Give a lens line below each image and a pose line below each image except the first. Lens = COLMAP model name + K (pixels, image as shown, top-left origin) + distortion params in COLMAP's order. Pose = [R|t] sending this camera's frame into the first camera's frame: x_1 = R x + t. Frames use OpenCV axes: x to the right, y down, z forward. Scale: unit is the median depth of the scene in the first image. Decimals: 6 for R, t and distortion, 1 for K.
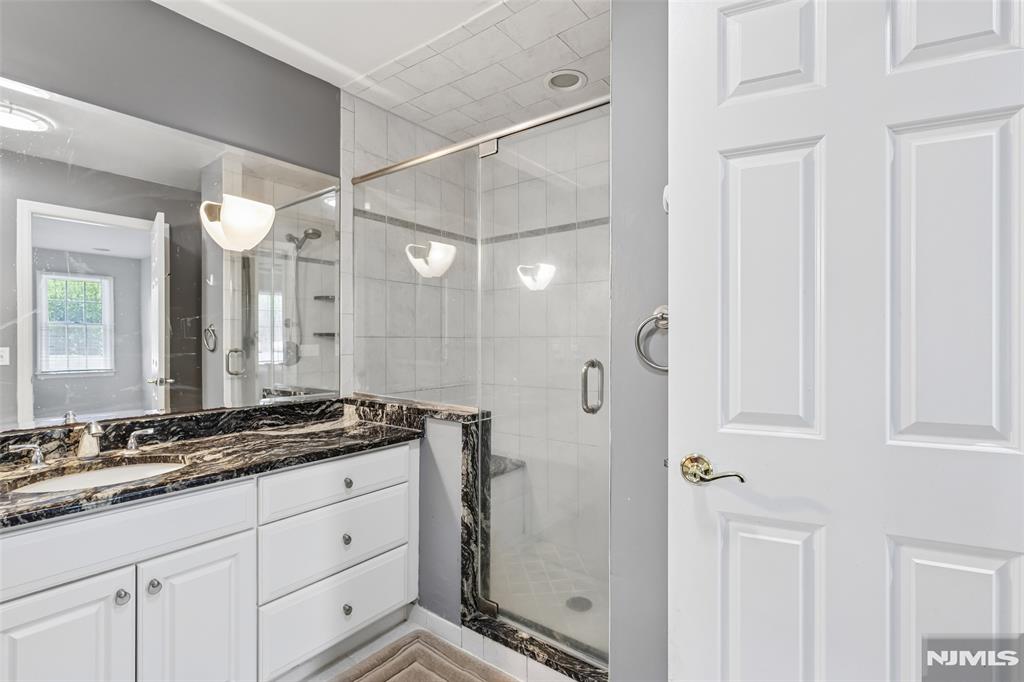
lens RADIAL K [[474.1, 0, 512.5], [0, 474.1, 341.6], [0, 0, 1]] dist [-0.002924, 0.000131]
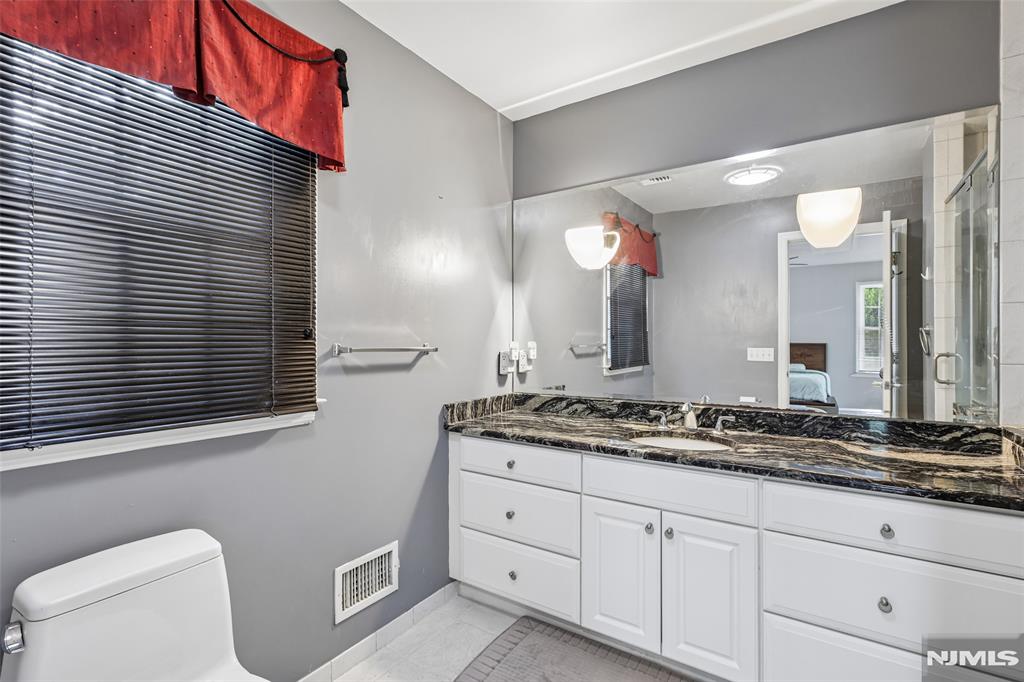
lens RADIAL K [[474.1, 0, 511.5], [0, 474.1, 341.7], [0, 0, 1]] dist [-0.002924, 0.000131]
pose [[0.069225, -0.000876, -0.997601, 0.340067], [-0.003893, 0.999992, -0.001148, 0.000005], [0.997593, 0.003963, 0.069221, 0.326798]]
